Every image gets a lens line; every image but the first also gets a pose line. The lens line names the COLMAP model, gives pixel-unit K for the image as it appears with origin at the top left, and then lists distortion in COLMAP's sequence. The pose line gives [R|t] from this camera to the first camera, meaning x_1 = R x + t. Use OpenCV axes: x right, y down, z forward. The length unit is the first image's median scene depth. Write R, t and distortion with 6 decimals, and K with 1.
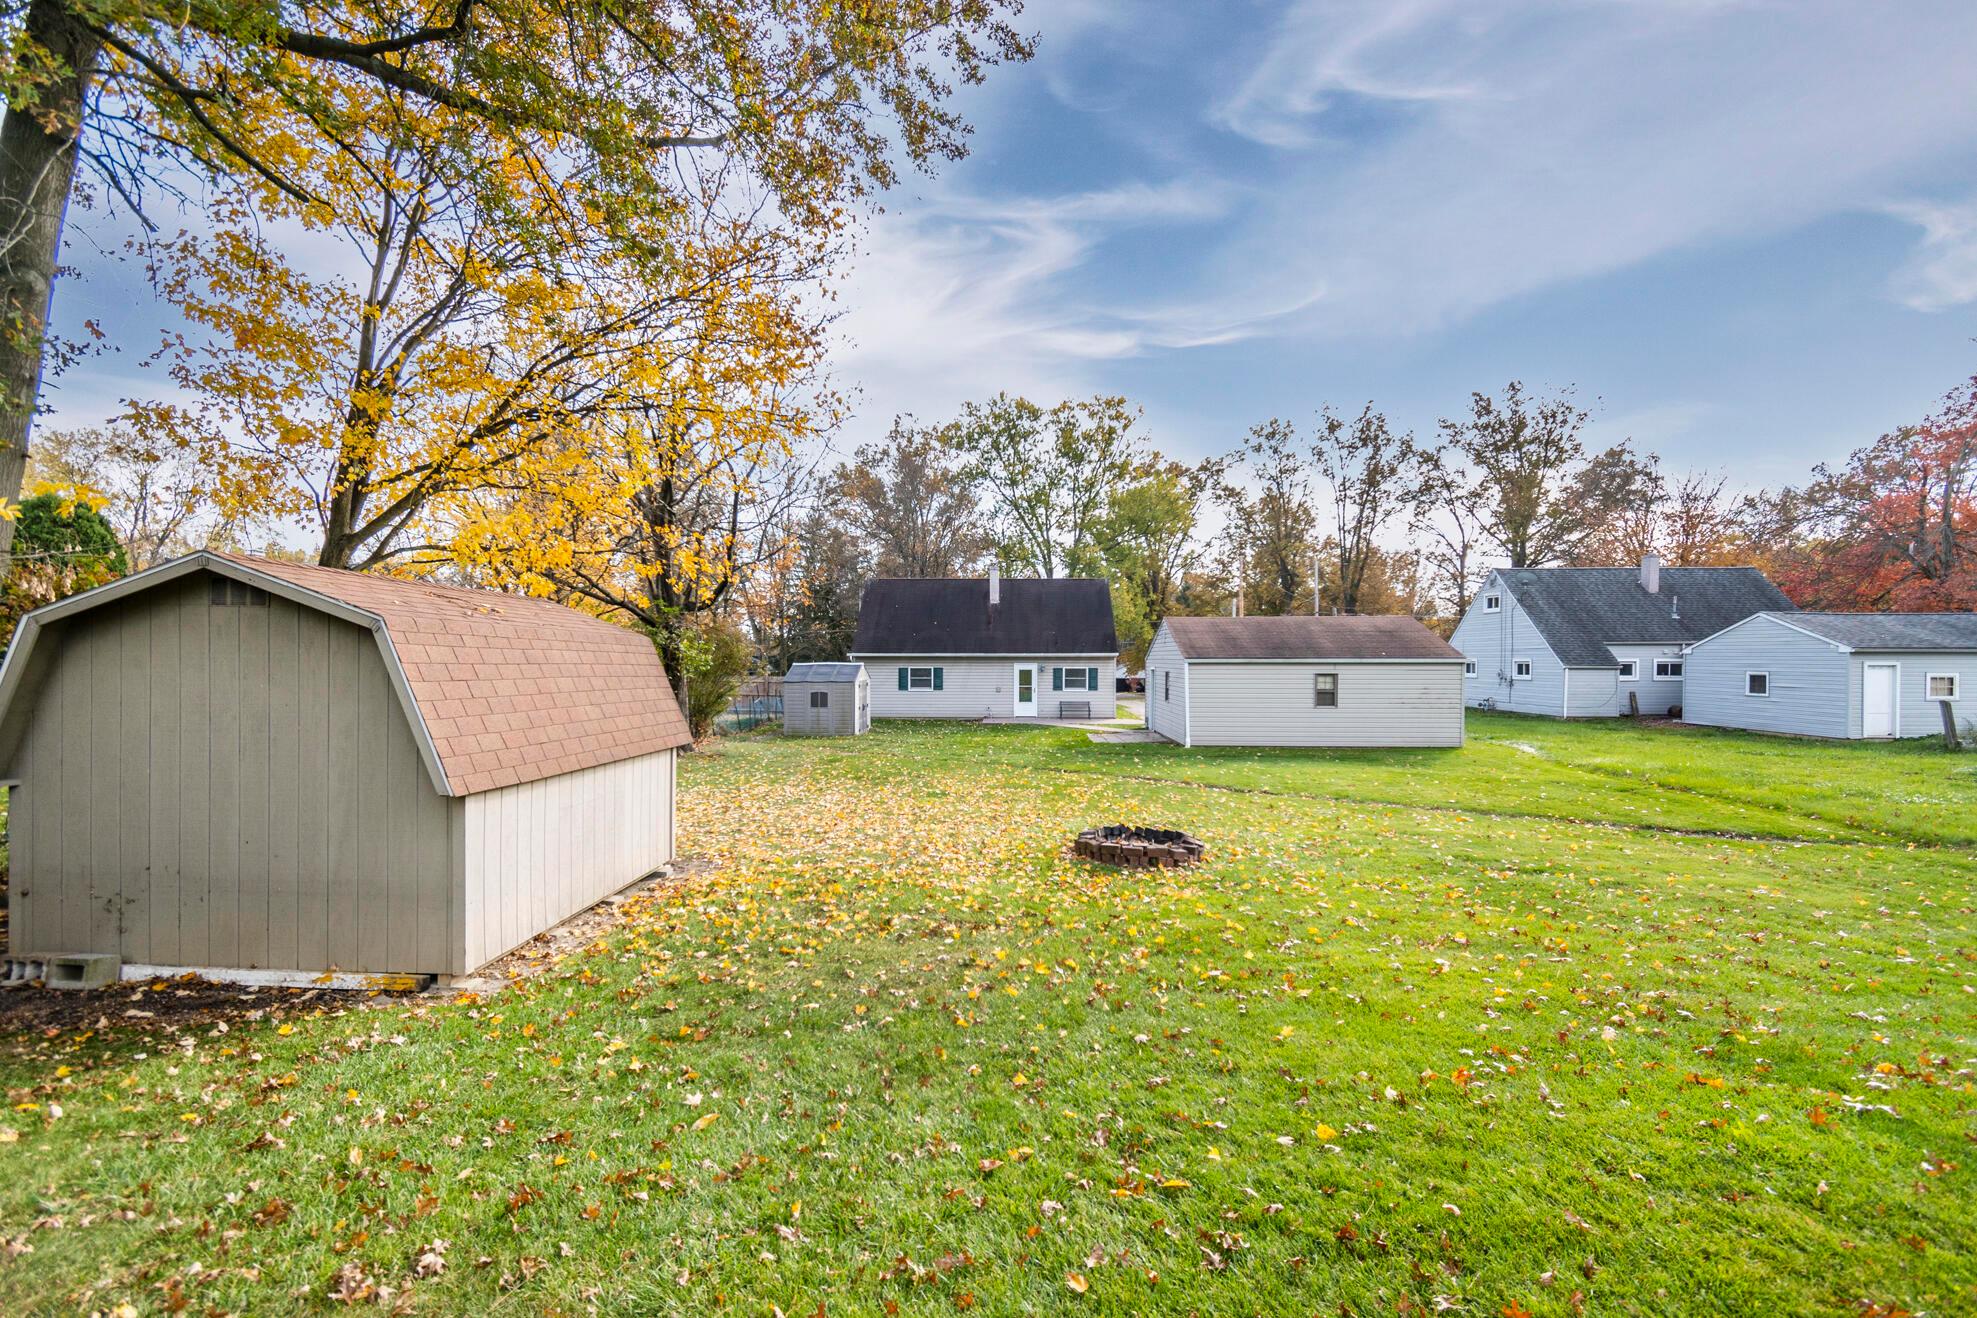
lens RADIAL K [[904.7, 0, 986.3], [0, 904.7, 650.6], [0, 0, 1]] dist [0.002150, 0.000321]
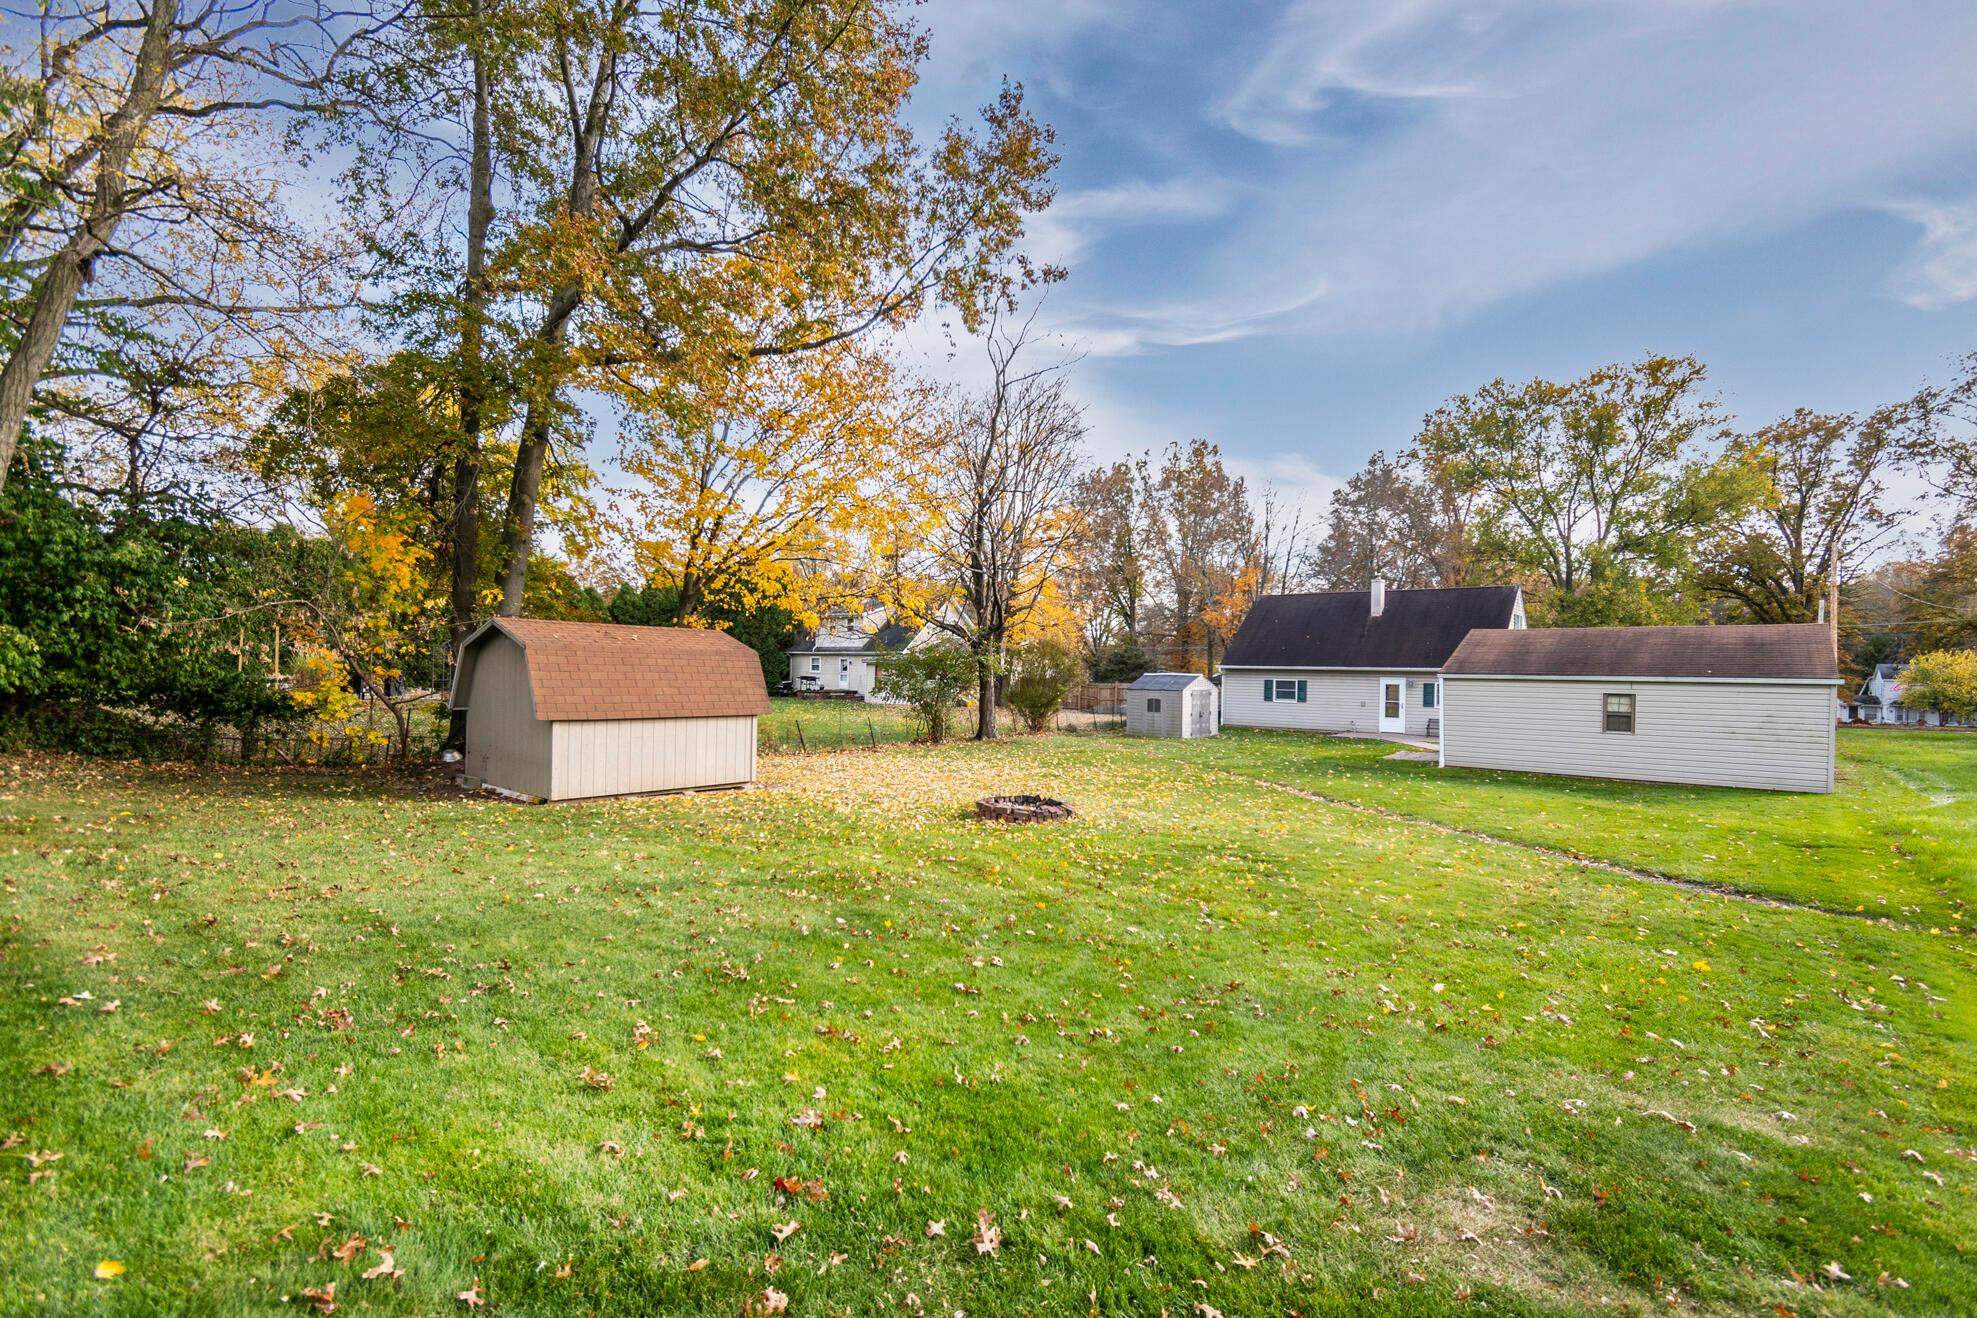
lens RADIAL K [[891.3, 0, 992.1], [0, 891.3, 666.7], [0, 0, 1]] dist [0.000332, -0.000080]
pose [[0.799793, 0.010949, -0.600176, 0.273091], [-0.008633, 0.999940, 0.006738, -0.000387], [0.600214, -0.000208, 0.799840, -0.020036]]
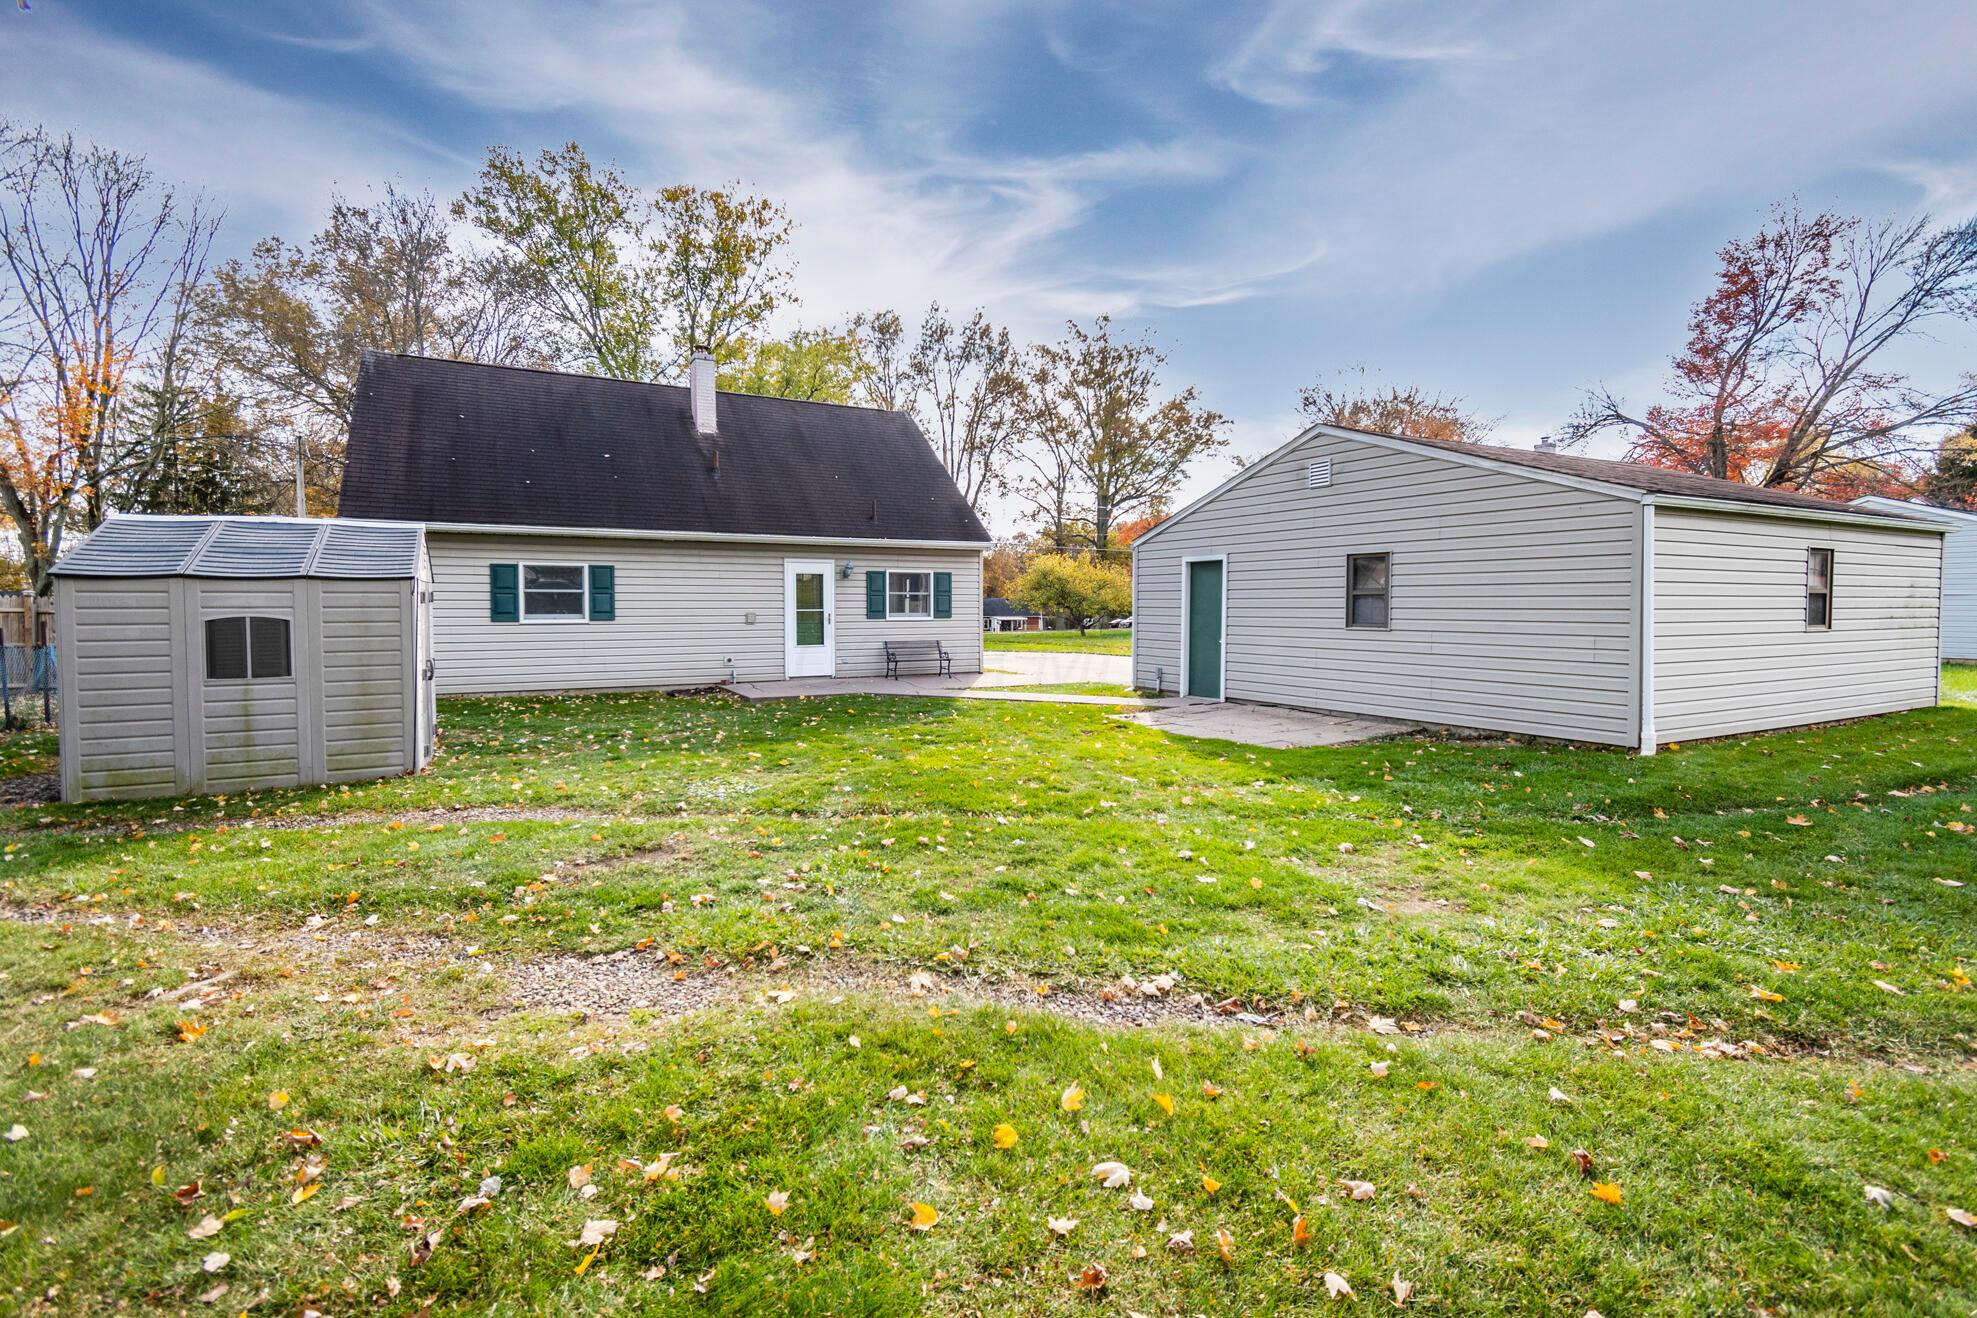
lens RADIAL K [[904.6, 0, 990.8], [0, 904.6, 634.3], [0, 0, 1]] dist [0.003250, -0.000159]
pose [[0.854951, -0.017535, 0.518412, -0.115474], [-0.003965, 0.999178, 0.040335, 0.032845], [-0.518693, -0.036540, 0.854179, 0.563213]]
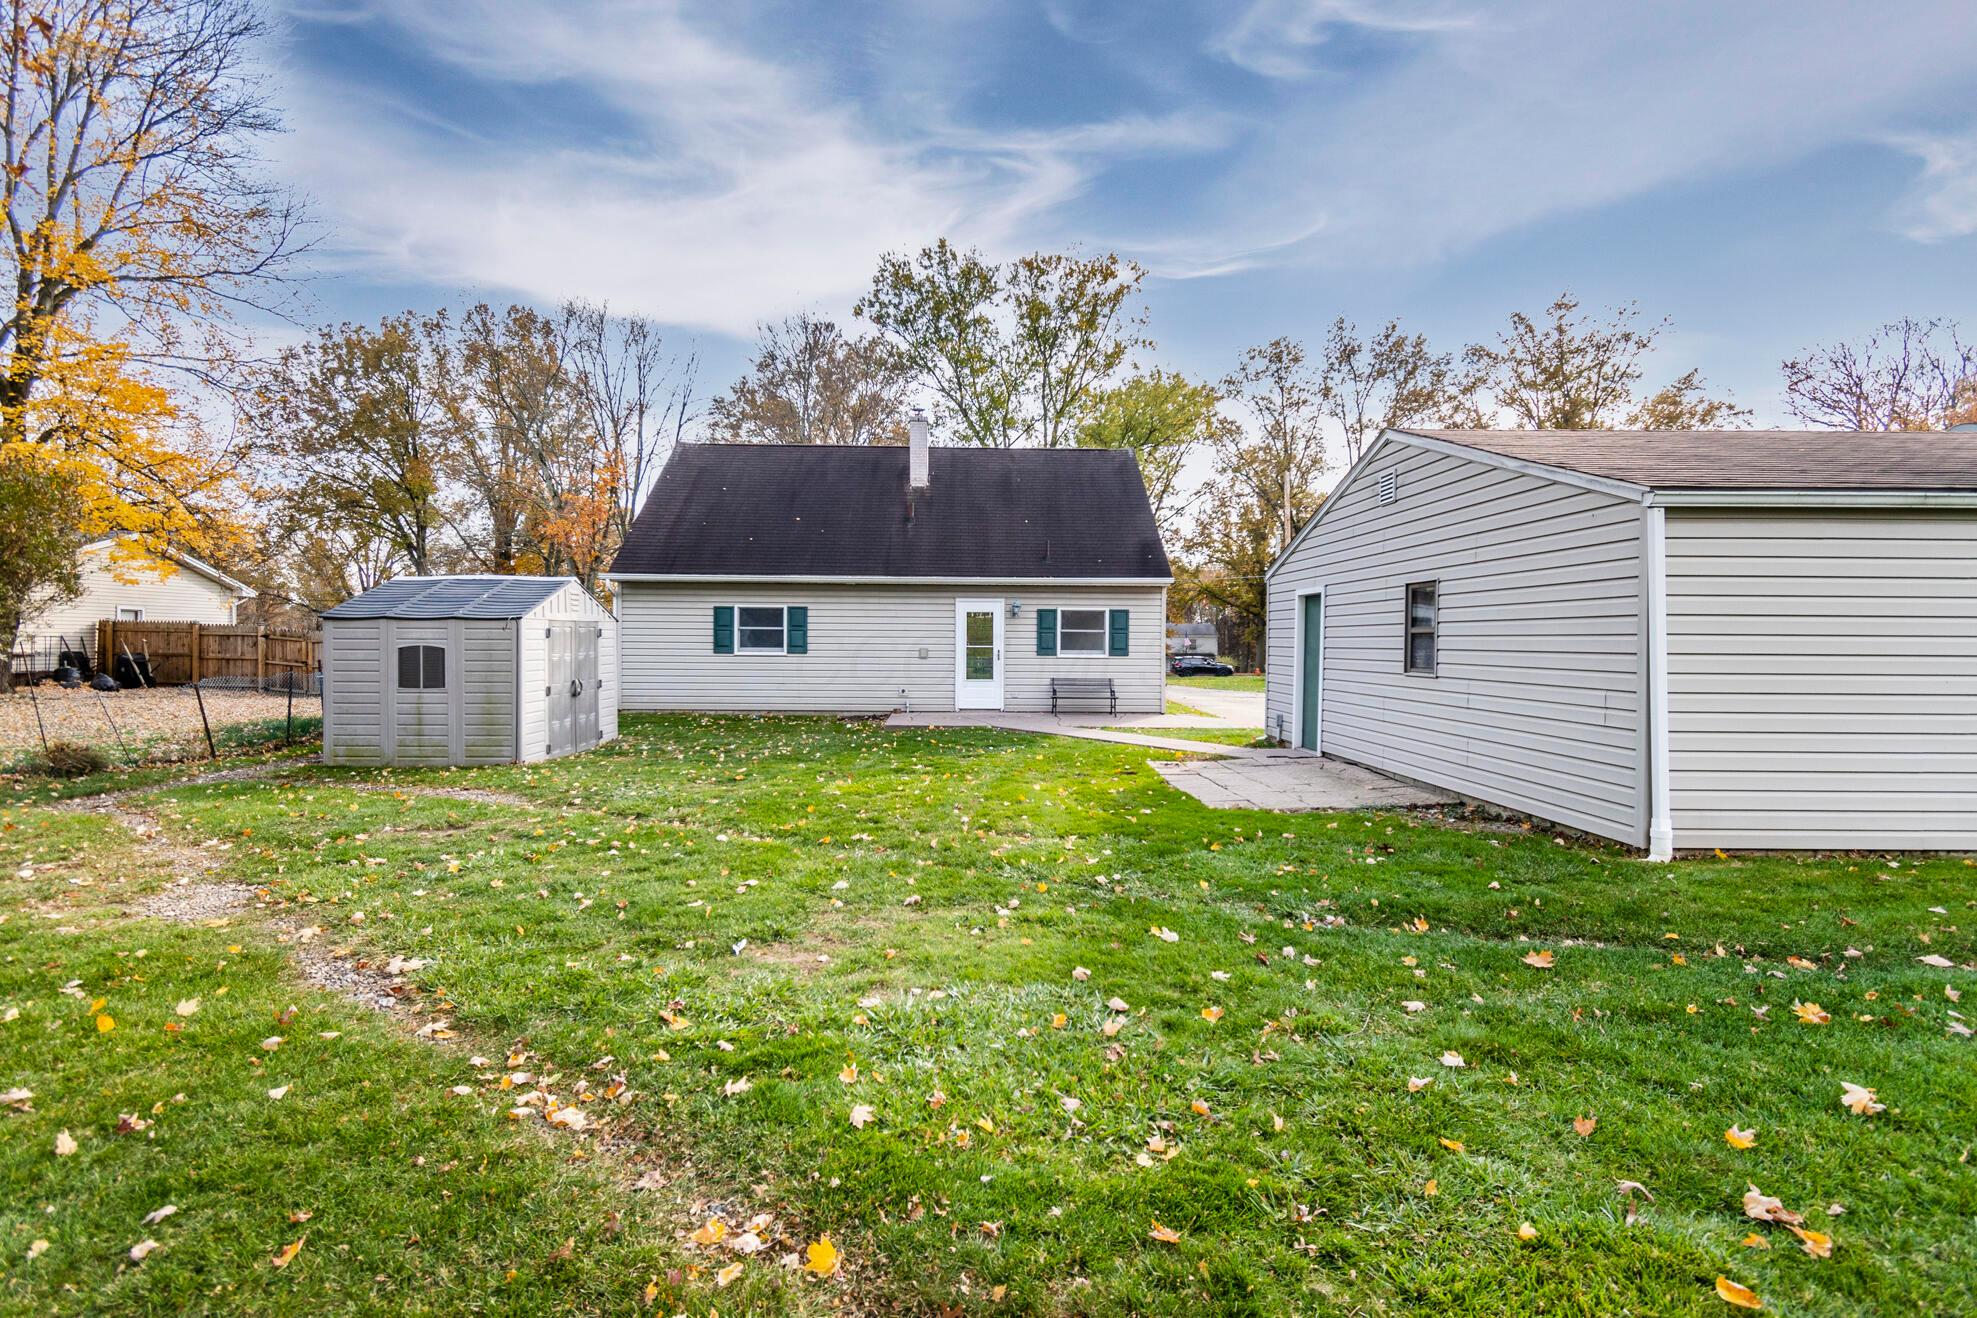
lens RADIAL K [[904.7, 0, 986.3], [0, 904.7, 650.6], [0, 0, 1]] dist [0.002150, 0.000321]
pose [[0.998217, 0.006387, 0.059351, 0.018099], [-0.007540, 0.999787, 0.019219, 0.032263], [-0.059216, -0.019632, 0.998052, 0.517830]]
